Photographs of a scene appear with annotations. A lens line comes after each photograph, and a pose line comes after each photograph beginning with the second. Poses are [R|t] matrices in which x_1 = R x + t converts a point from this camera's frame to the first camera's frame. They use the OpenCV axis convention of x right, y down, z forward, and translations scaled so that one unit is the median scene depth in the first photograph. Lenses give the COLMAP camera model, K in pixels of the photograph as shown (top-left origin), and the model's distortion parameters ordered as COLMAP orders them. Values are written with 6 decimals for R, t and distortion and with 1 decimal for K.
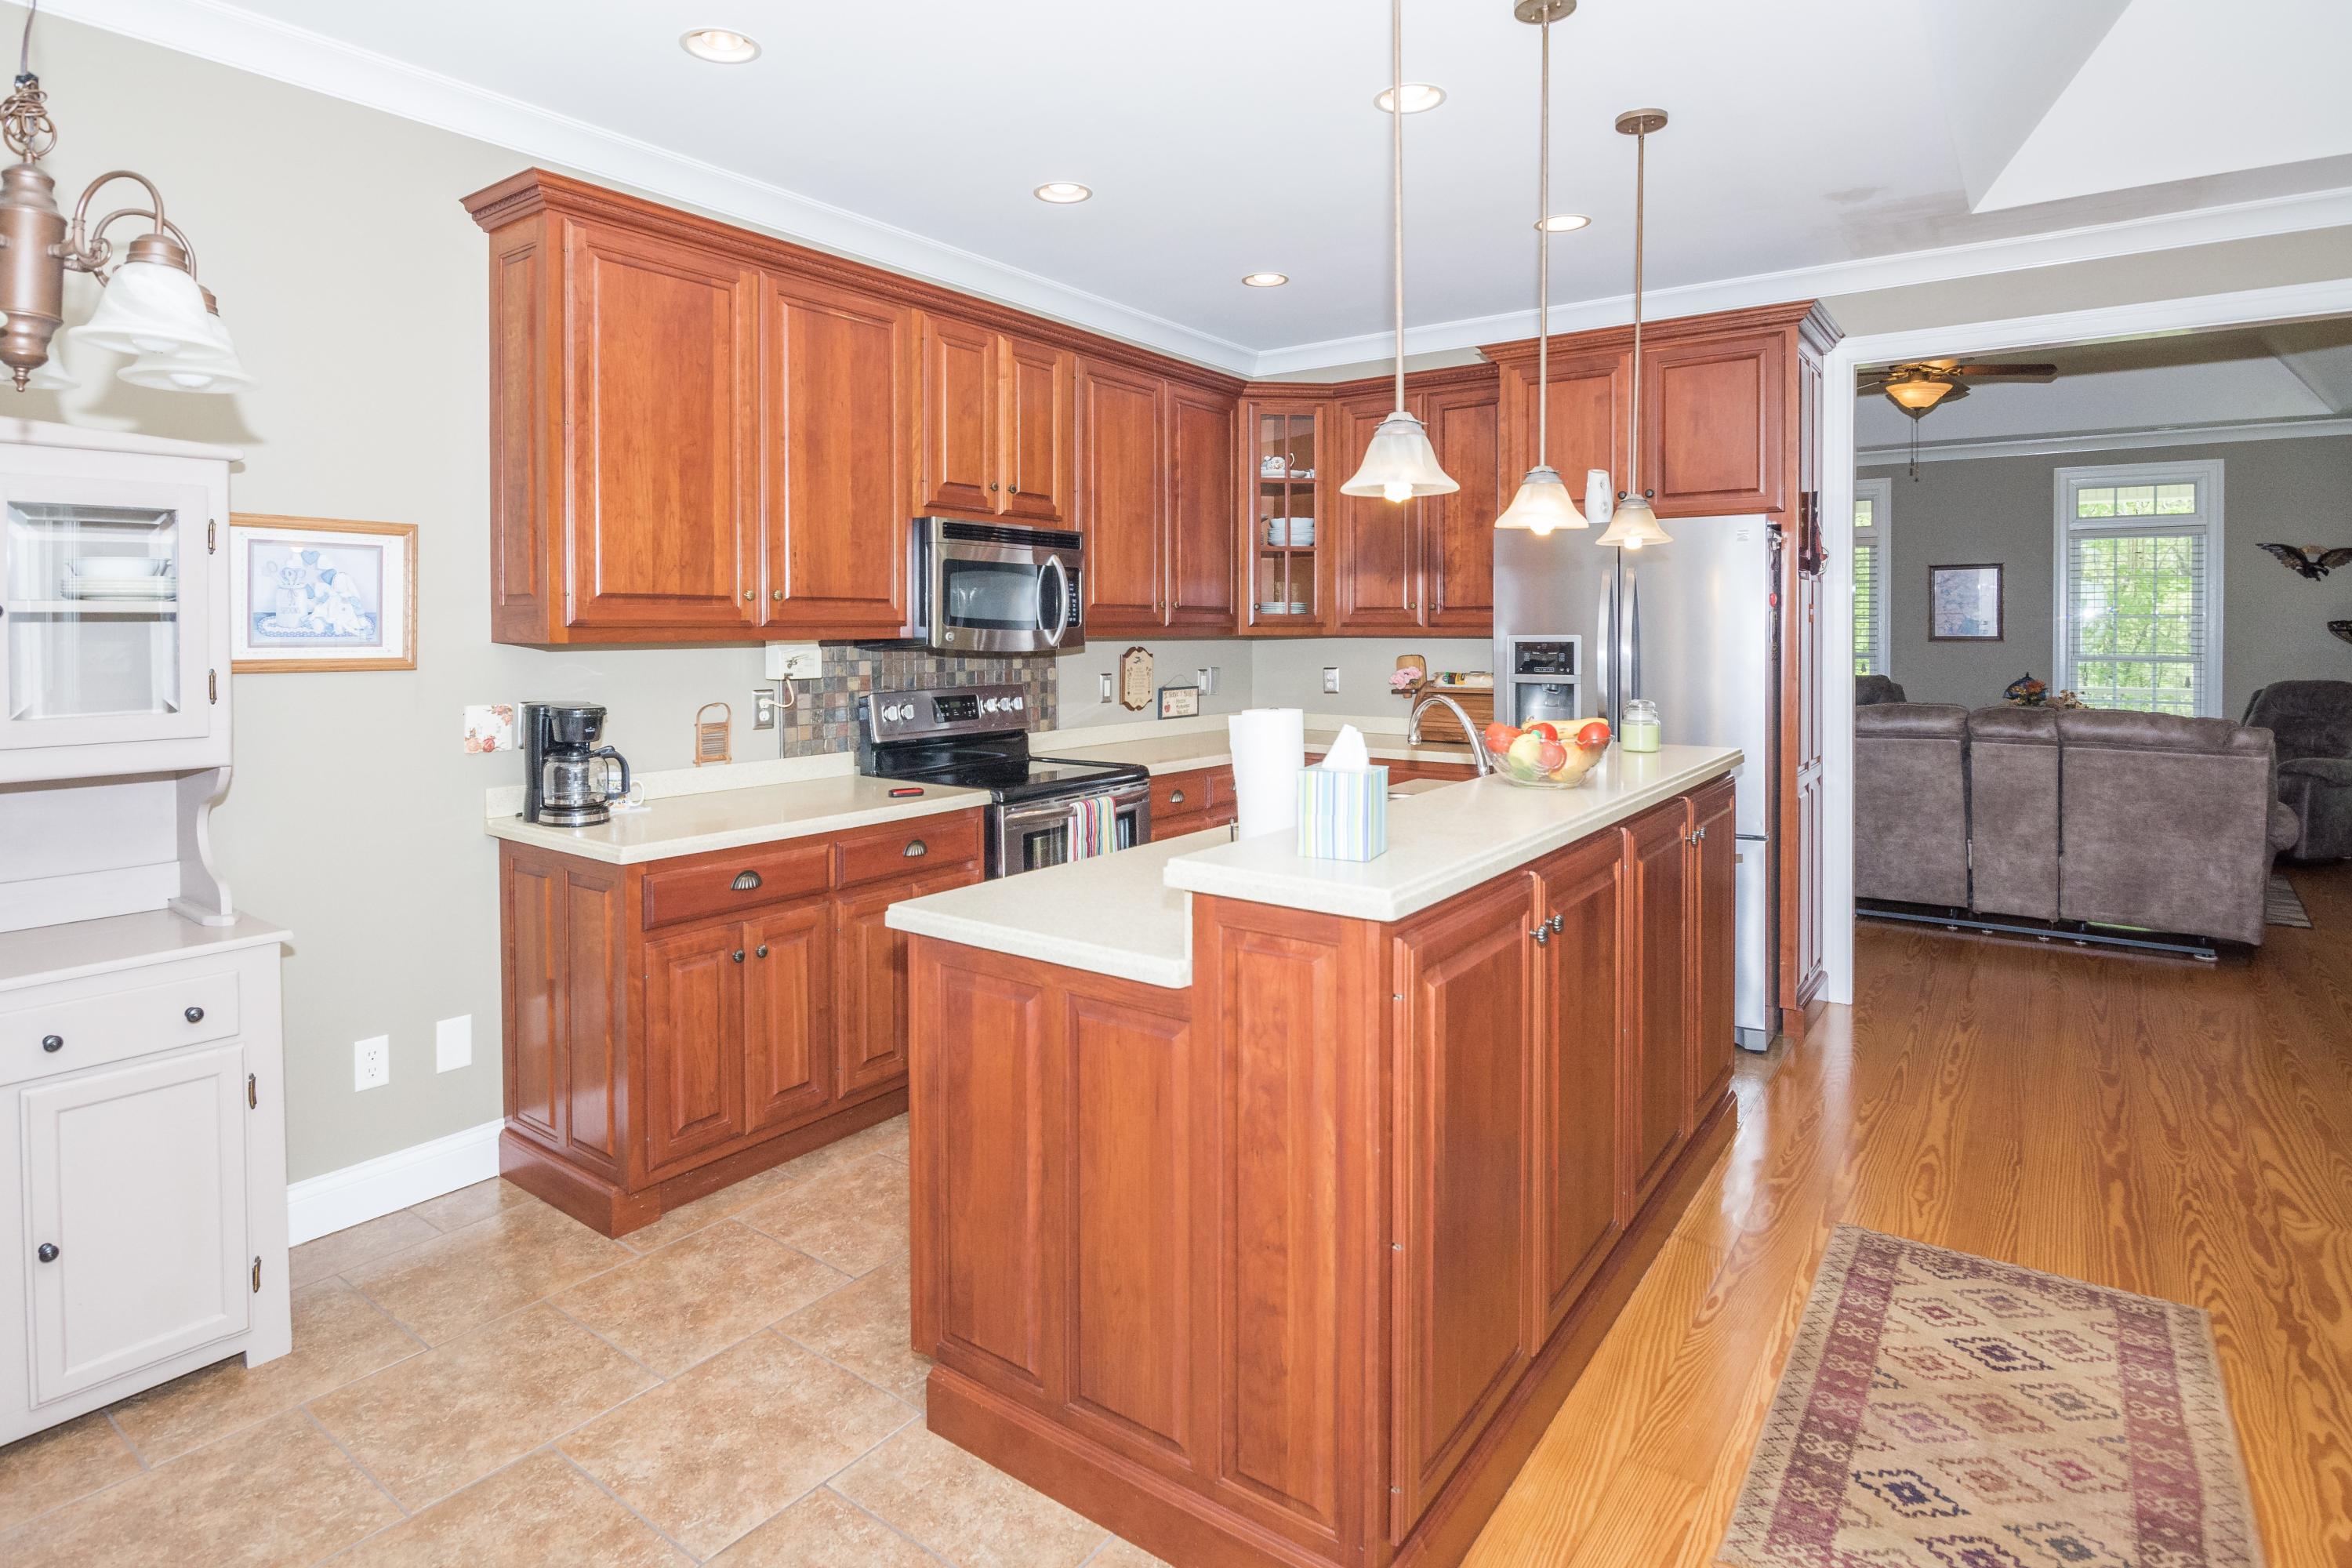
lens RADIAL K [[1207.5, 0, 1164.9], [0, 1207.5, 649.5], [0, 0, 1]] dist [-0.003341, -0.004938]
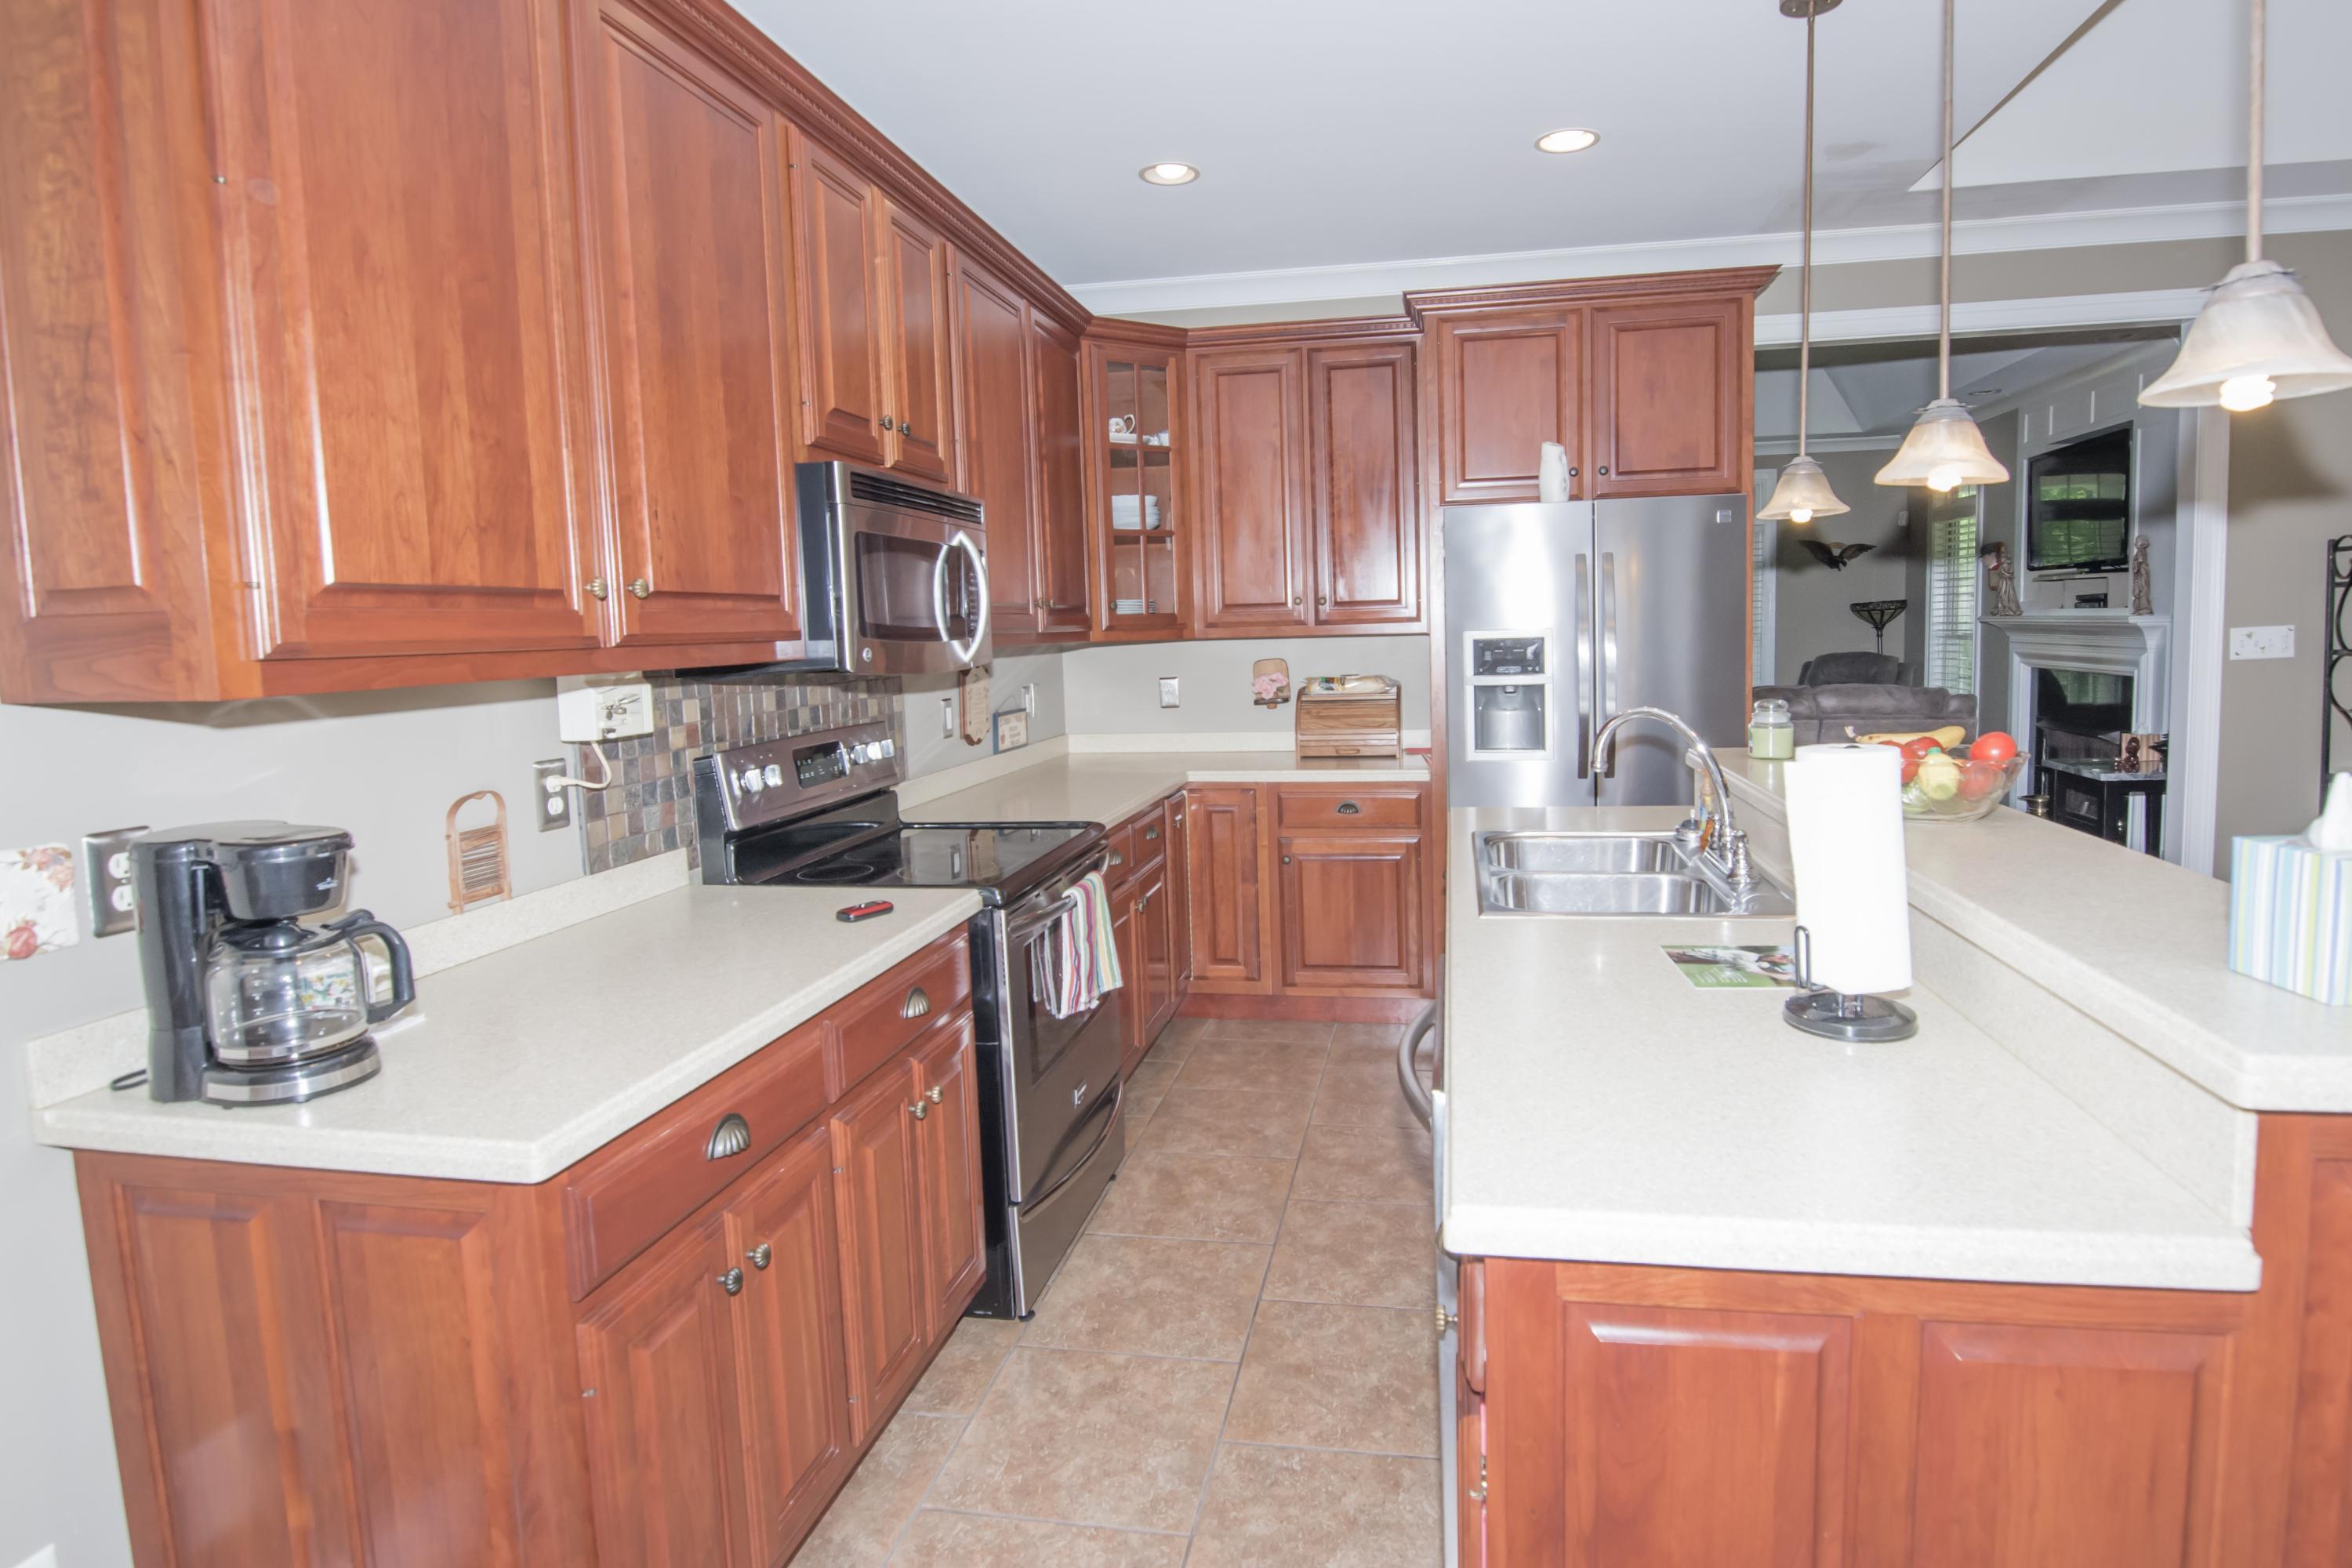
lens RADIAL K [[1207.5, 0, 1258.6], [0, 1207.5, 730.5], [0, 0, 1]] dist [-0.003341, -0.004938]
pose [[0.893148, -0.062163, 0.445447, -0.295120], [0.033771, 0.996876, 0.071404, -0.009712], [-0.448494, -0.048731, 0.892456, 0.358749]]
